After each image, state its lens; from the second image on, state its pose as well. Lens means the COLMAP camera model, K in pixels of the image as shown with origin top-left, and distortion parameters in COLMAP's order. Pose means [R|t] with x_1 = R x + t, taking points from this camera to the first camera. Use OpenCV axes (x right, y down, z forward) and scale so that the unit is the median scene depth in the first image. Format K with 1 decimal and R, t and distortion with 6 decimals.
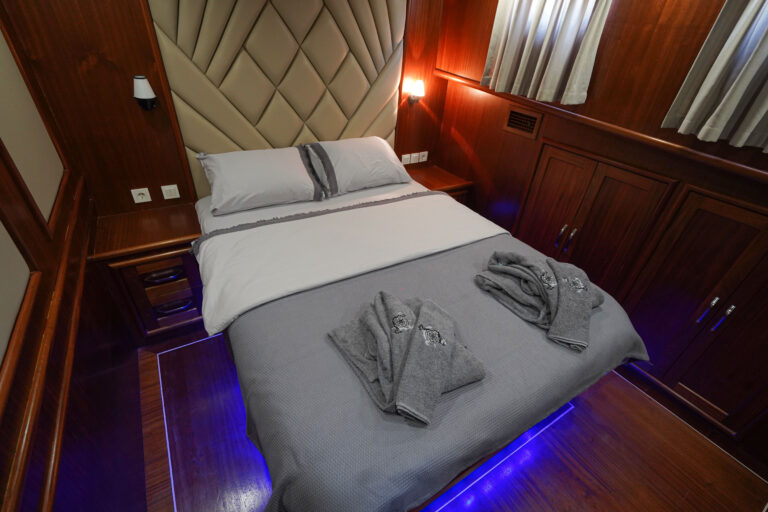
lens RADIAL K [[336.3, 0, 384.0], [0, 336.3, 256.0], [0, 0, 1]] dist [0.002378, 0.000108]
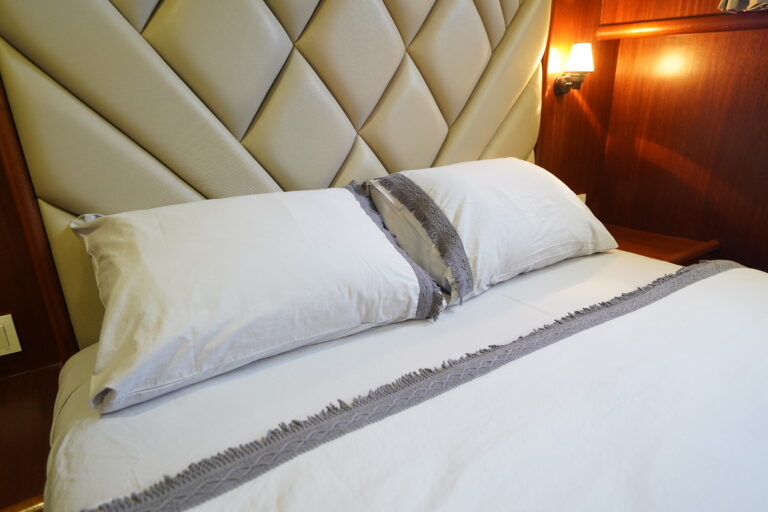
lens RADIAL K [[438.1, 0, 384.0], [0, 438.1, 256.0], [0, 0, 1]] dist [0.025936, 0.000092]
pose [[0.995147, -0.098381, 0.001894, -0.225862], [0.095326, 0.959112, -0.266491, -0.106673], [0.024401, 0.265378, 0.963836, 0.530283]]
